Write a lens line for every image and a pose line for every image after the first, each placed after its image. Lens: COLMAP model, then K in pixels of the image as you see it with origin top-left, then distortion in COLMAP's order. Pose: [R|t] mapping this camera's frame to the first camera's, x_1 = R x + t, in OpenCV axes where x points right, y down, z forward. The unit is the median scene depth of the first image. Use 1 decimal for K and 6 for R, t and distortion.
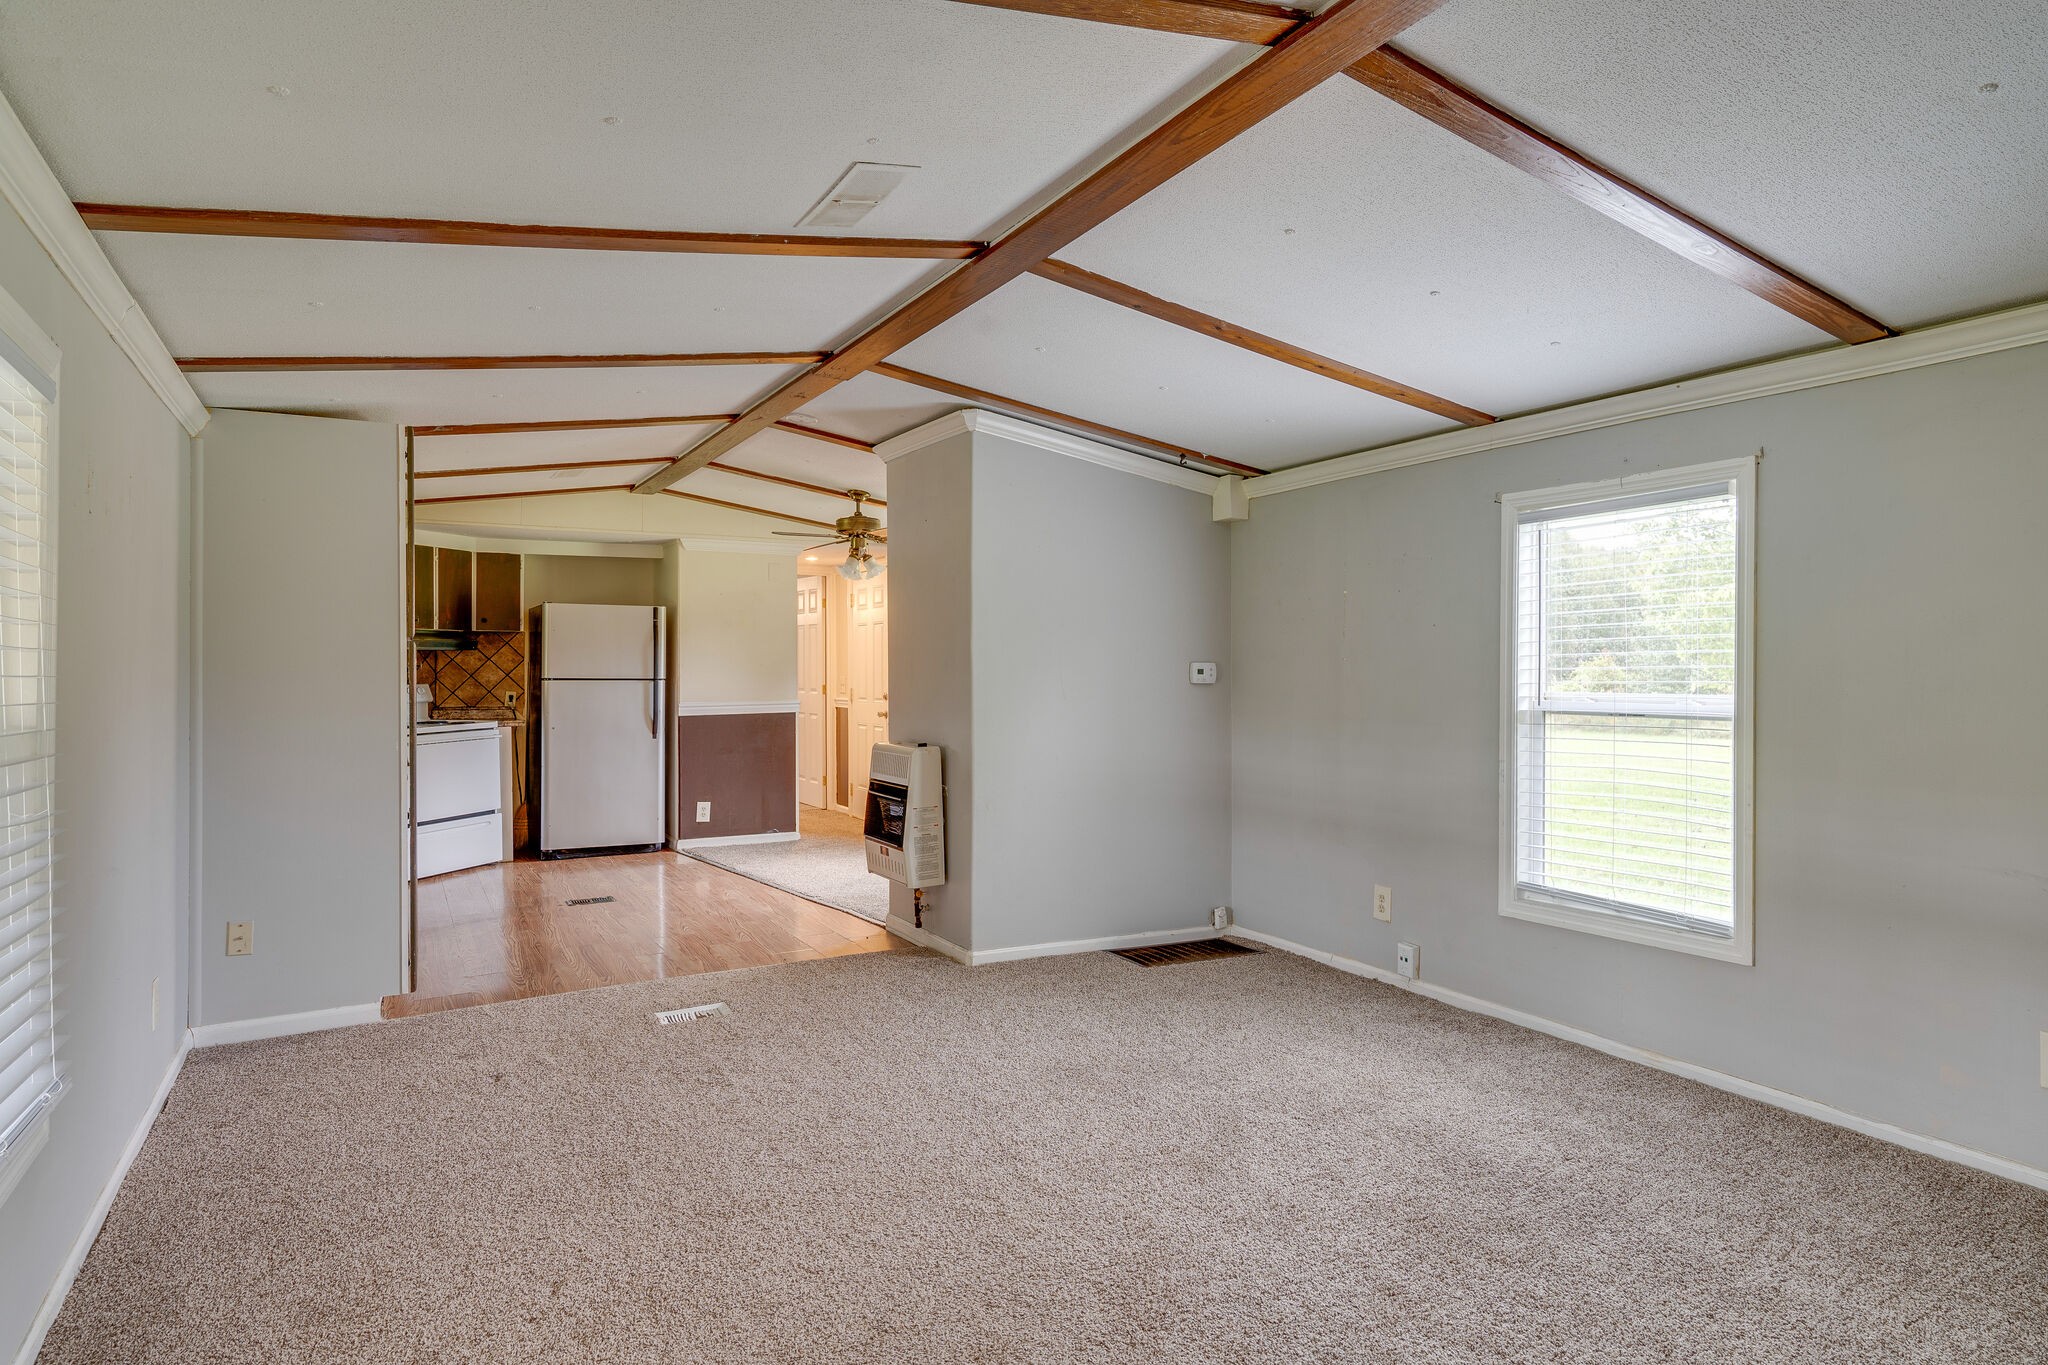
lens RADIAL K [[1108.2, 0, 1024.0], [0, 1108.2, 682.5], [0, 0, 1]] dist [-0.001364, -0.000634]
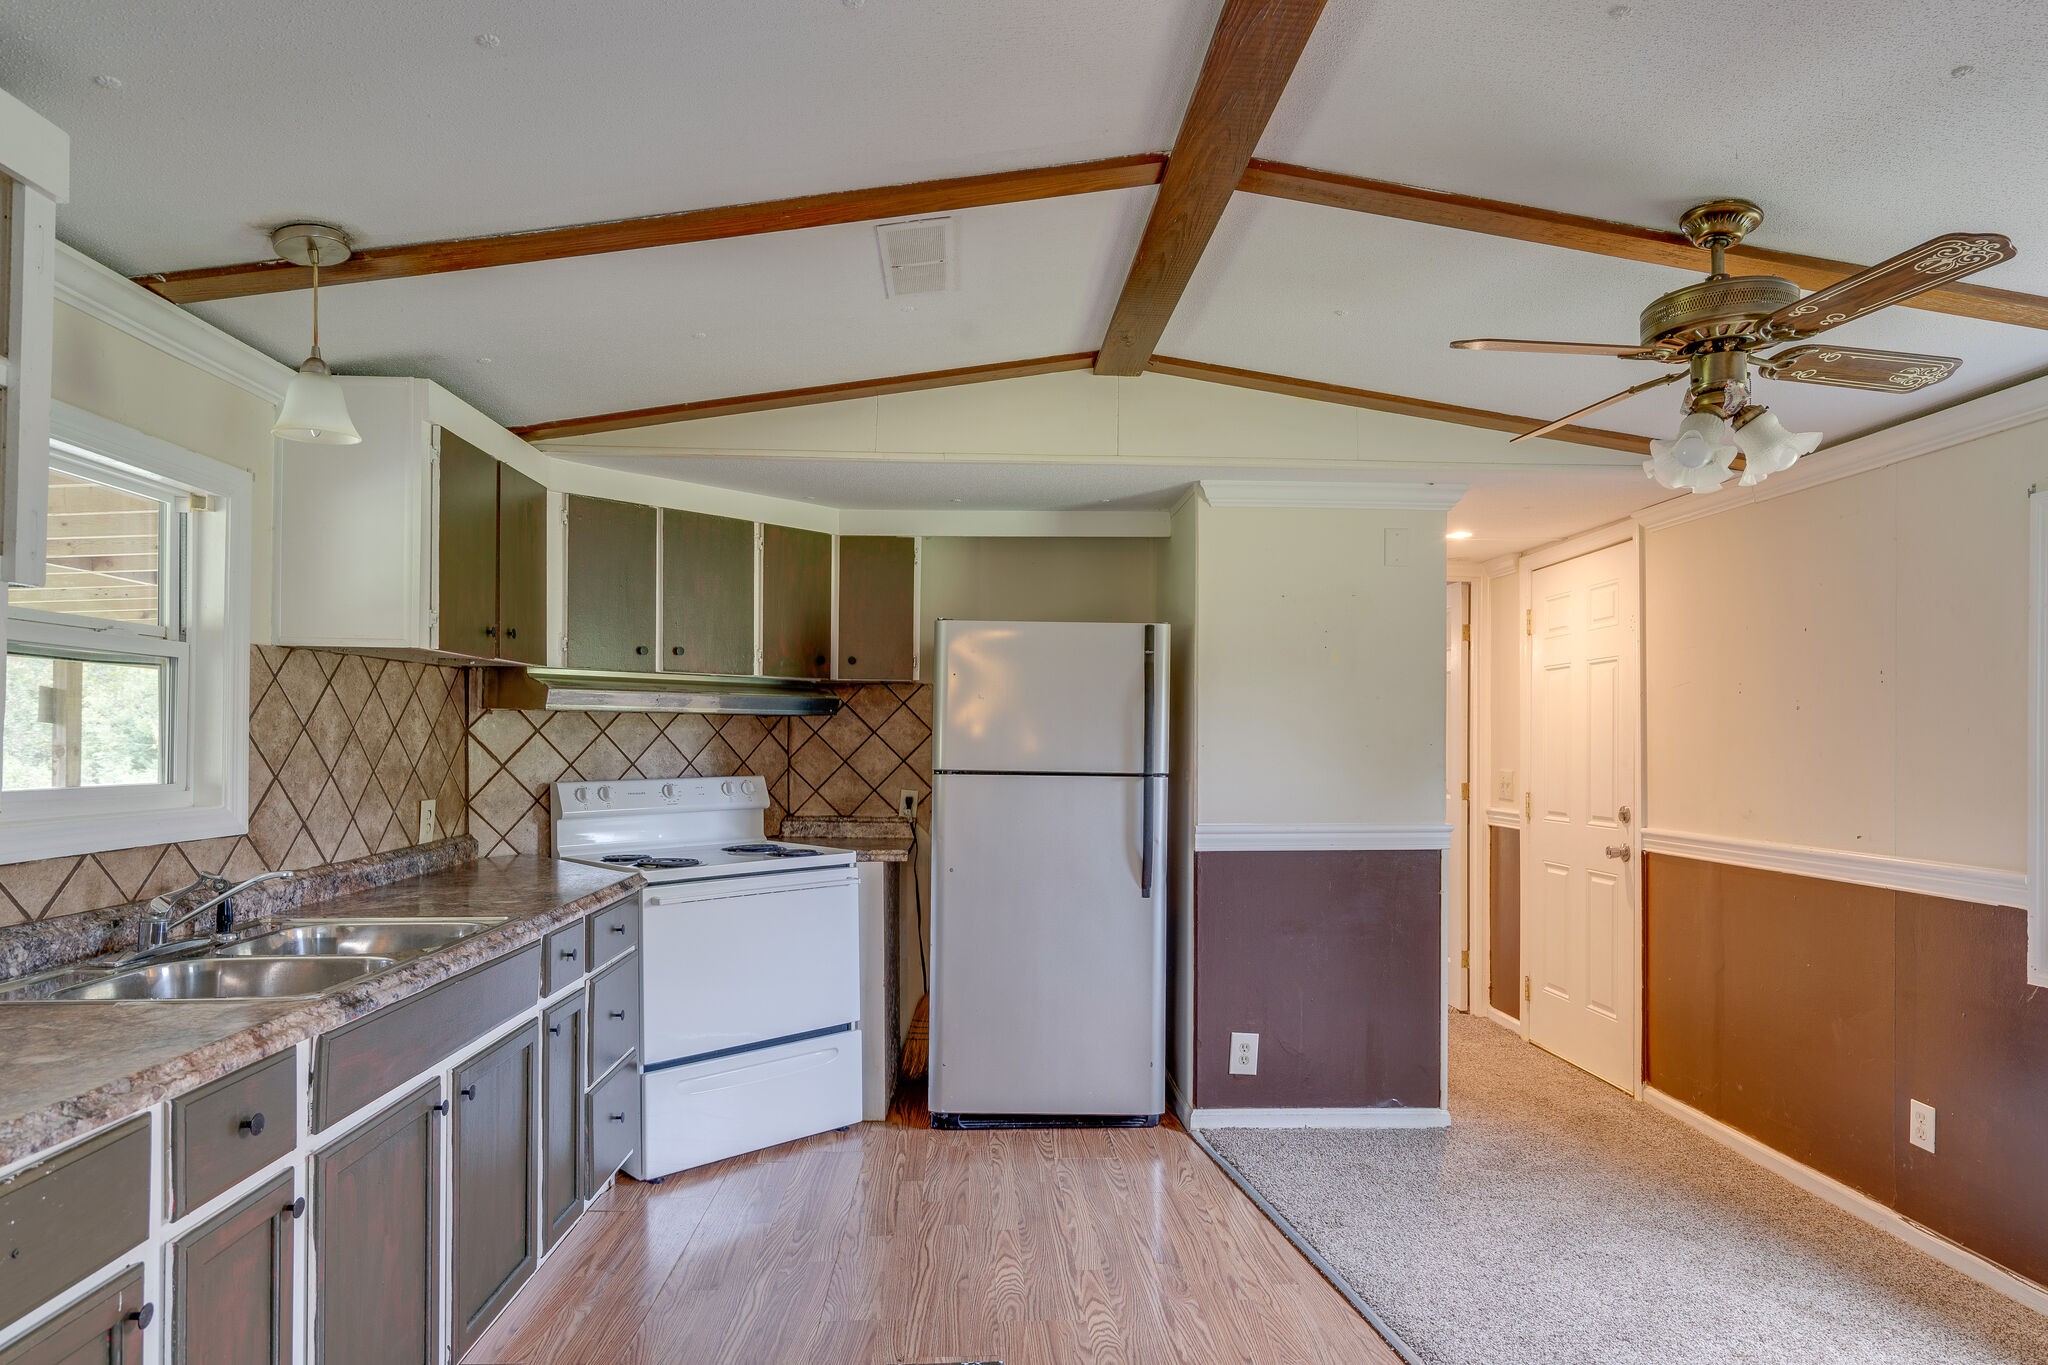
lens RADIAL K [[1174.2, 0, 1030.4], [0, 1174.2, 704.6], [0, 0, 1]] dist [0.001487, -0.000219]
pose [[0.892598, -0.007160, -0.450796, -0.150504], [-0.014162, 0.998935, -0.043909, -0.010396], [0.450631, 0.045578, 0.891546, 0.529008]]
